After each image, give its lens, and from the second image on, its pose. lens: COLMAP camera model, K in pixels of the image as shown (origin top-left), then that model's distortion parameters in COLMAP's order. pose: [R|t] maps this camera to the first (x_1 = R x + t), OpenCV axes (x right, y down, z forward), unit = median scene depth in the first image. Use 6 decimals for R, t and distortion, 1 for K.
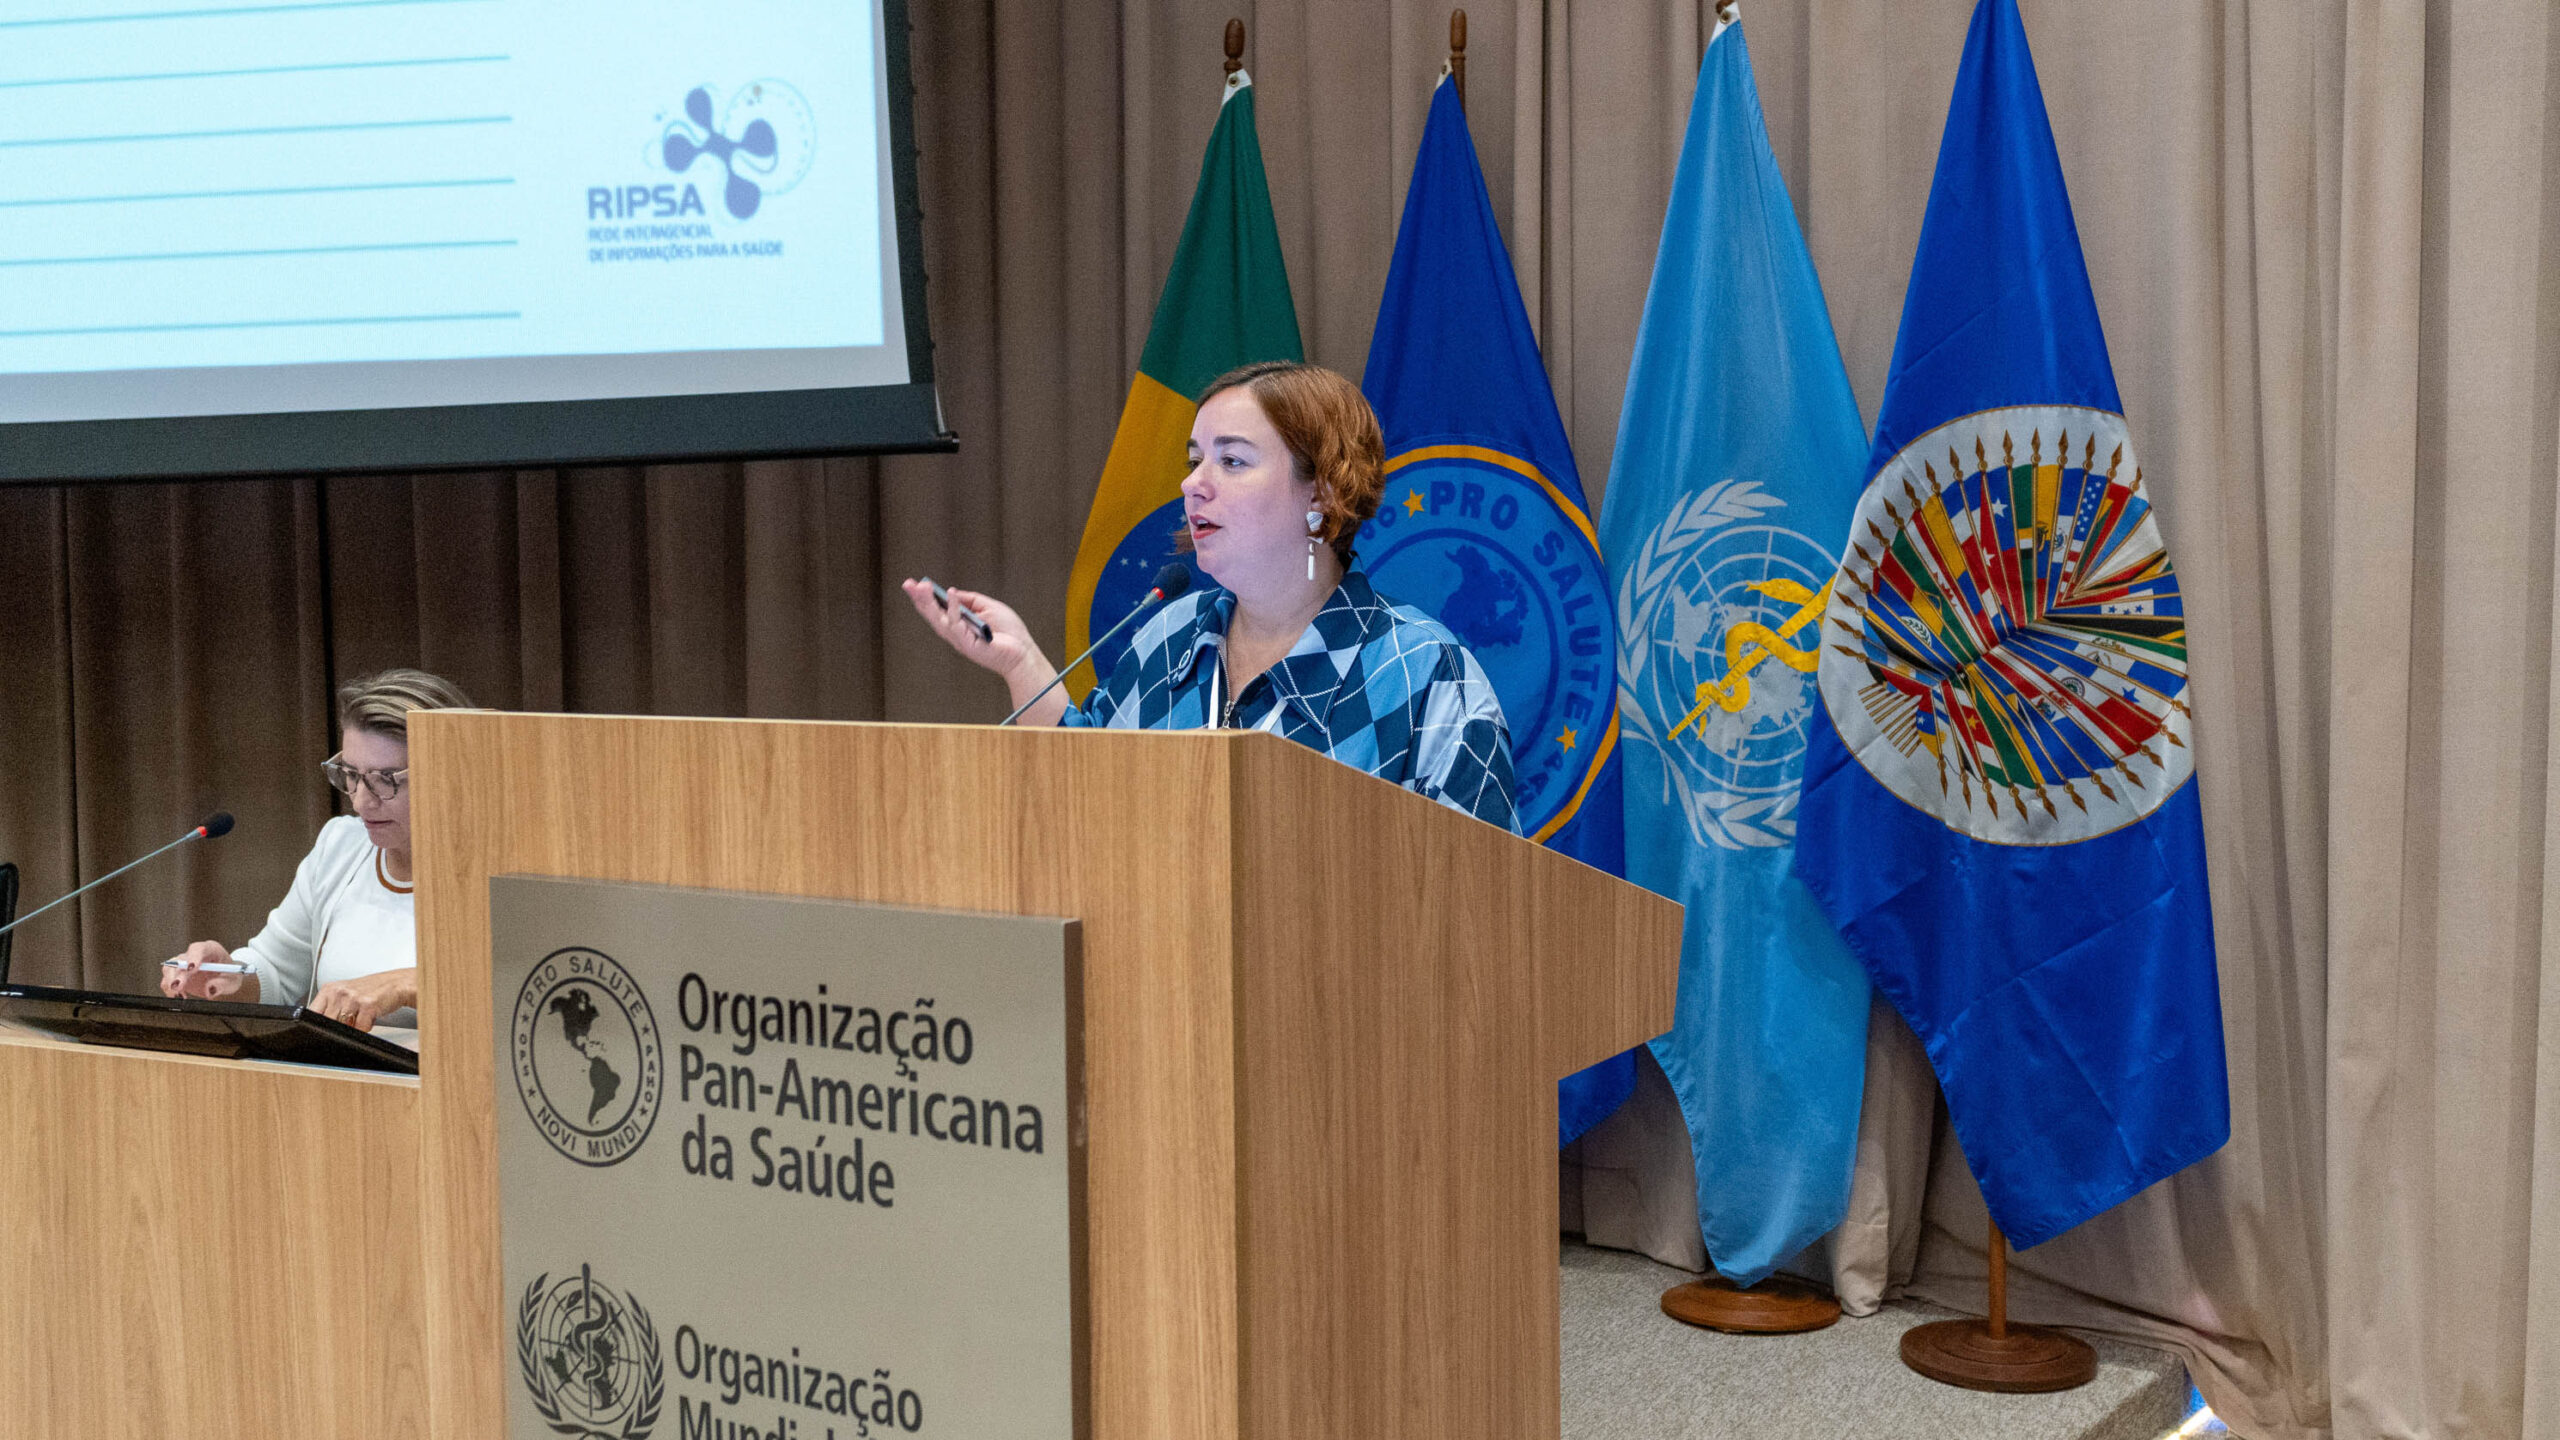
lens RADIAL K [[2421.1, 0, 1280.0], [0, 2421.1, 720.0], [0, 0, 1]] dist [0.006387, 0.007025]
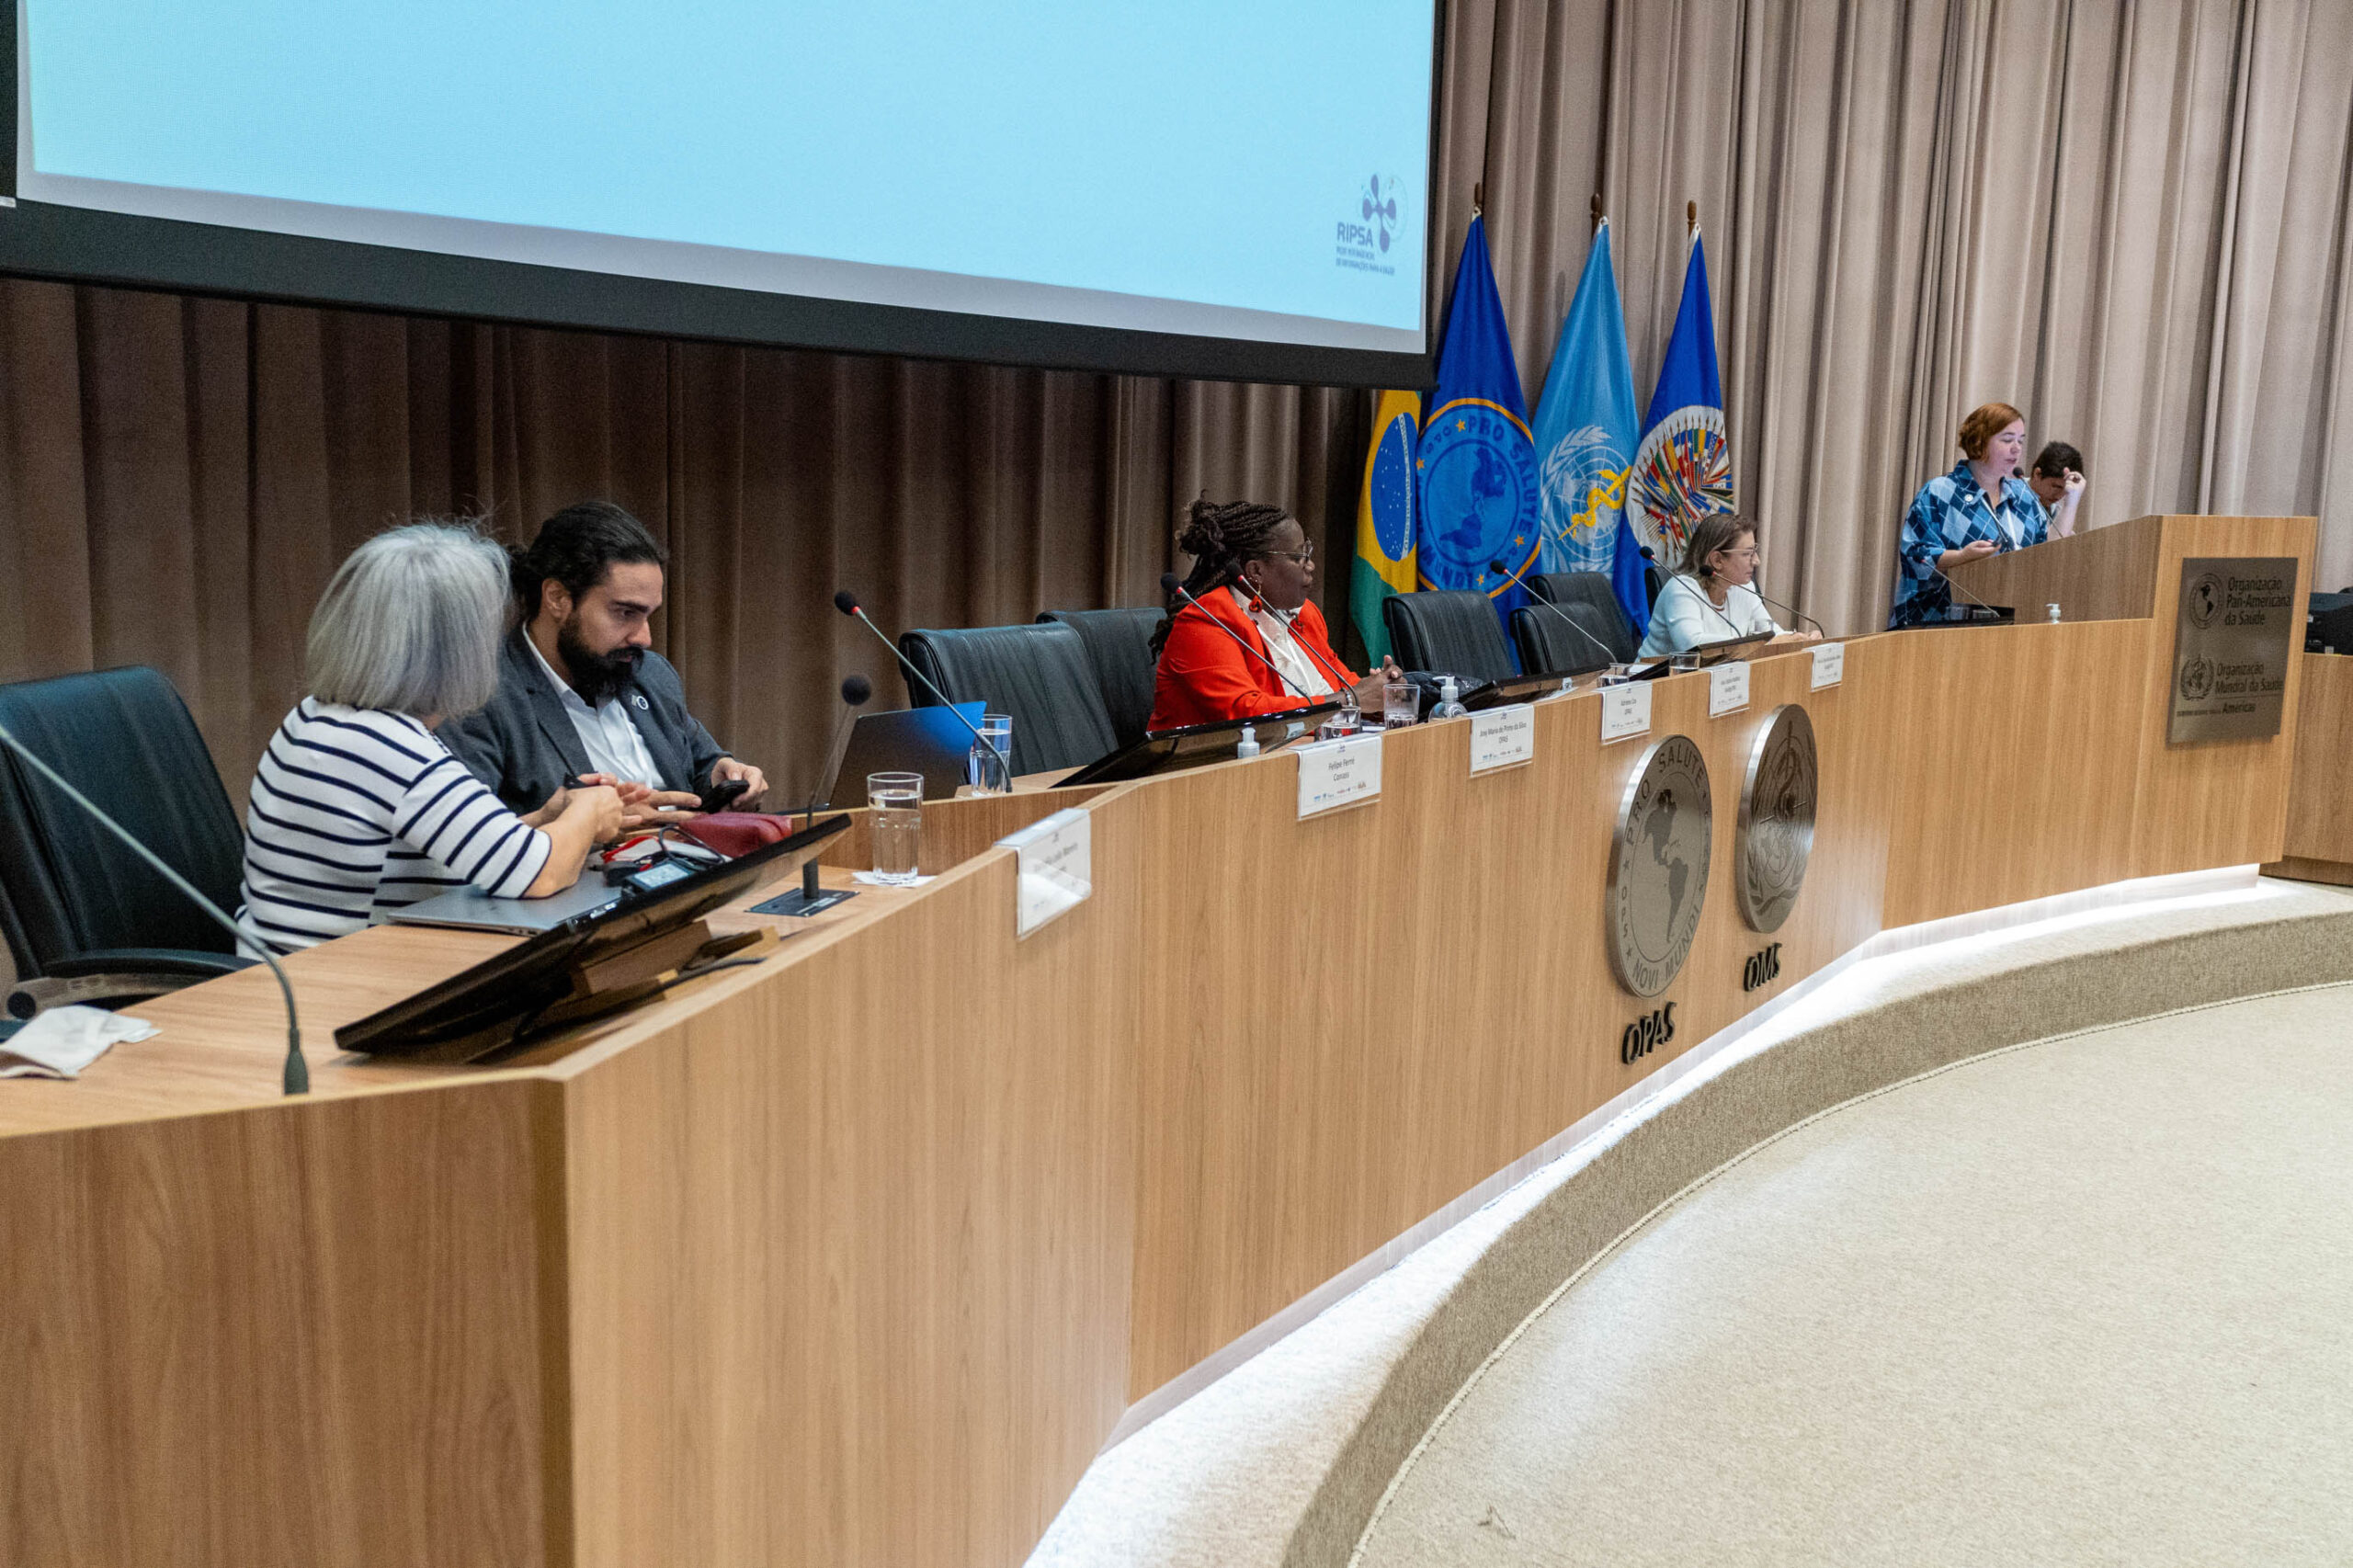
lens RADIAL K [[2570.6, 0, 1175.6], [0, 2570.6, 837.8], [0, 0, 1]] dist [0.000317, 0.010879]
pose [[0.339978, -0.115773, 0.933280, -2.457040], [0.021713, 0.993095, 0.115283, -0.000265], [-0.940183, -0.018929, 0.340145, 0.576850]]
